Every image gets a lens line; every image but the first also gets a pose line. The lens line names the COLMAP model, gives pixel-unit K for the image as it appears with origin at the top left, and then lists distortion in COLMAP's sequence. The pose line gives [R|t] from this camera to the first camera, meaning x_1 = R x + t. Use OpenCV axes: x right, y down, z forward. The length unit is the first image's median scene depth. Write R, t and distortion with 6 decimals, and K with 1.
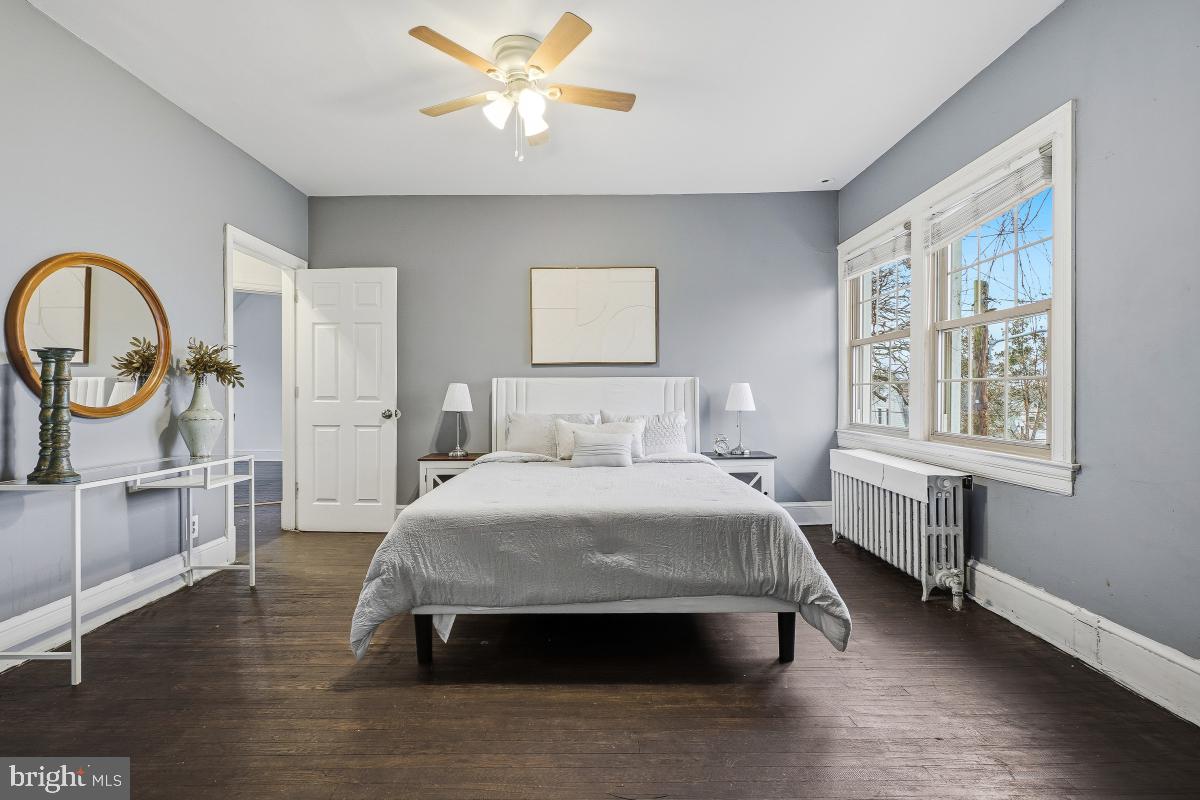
lens RADIAL K [[515.8, 0, 597.8], [0, 515.8, 395.9], [0, 0, 1]] dist [0.001461, 0.000194]
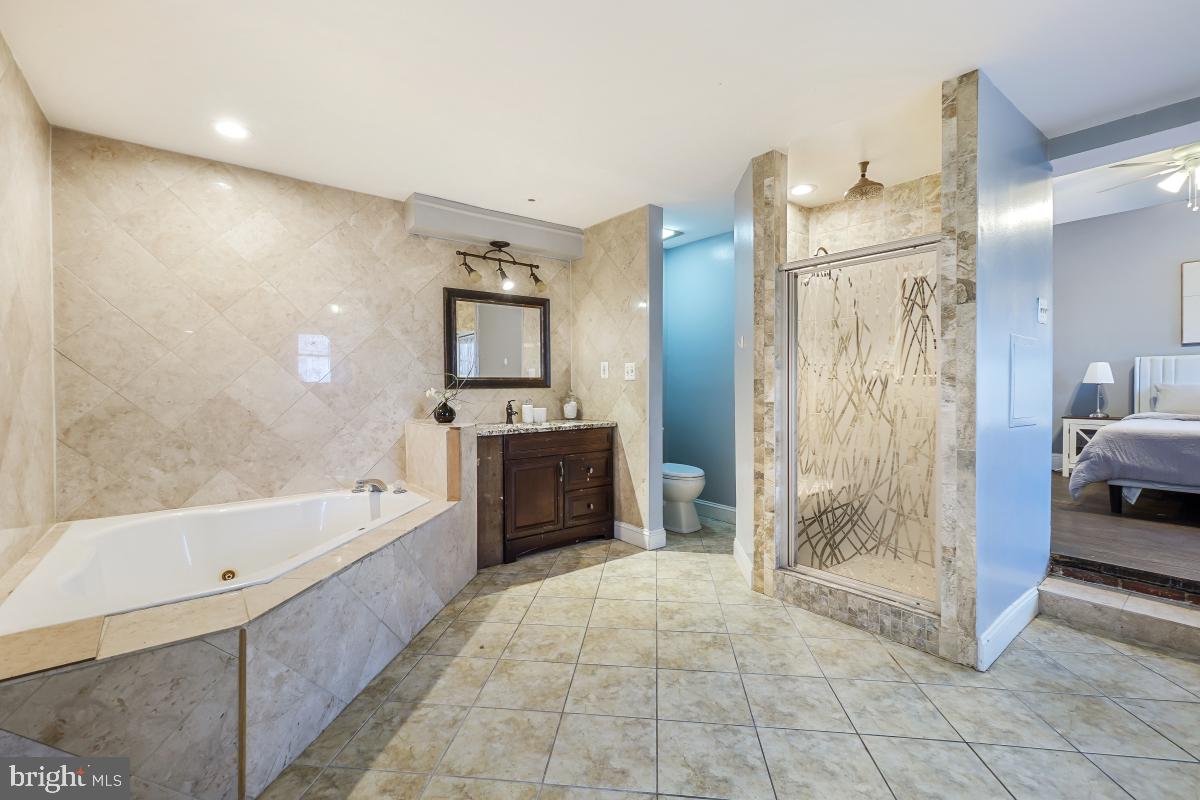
lens RADIAL K [[515.8, 0, 598.4], [0, 515.8, 392.2], [0, 0, 1]] dist [0.001461, 0.000194]
pose [[0.611607, 0.013057, -0.791054, -0.009393], [-0.001848, 0.999885, 0.015075, 0.040179], [0.791160, -0.007758, 0.611560, -0.929677]]
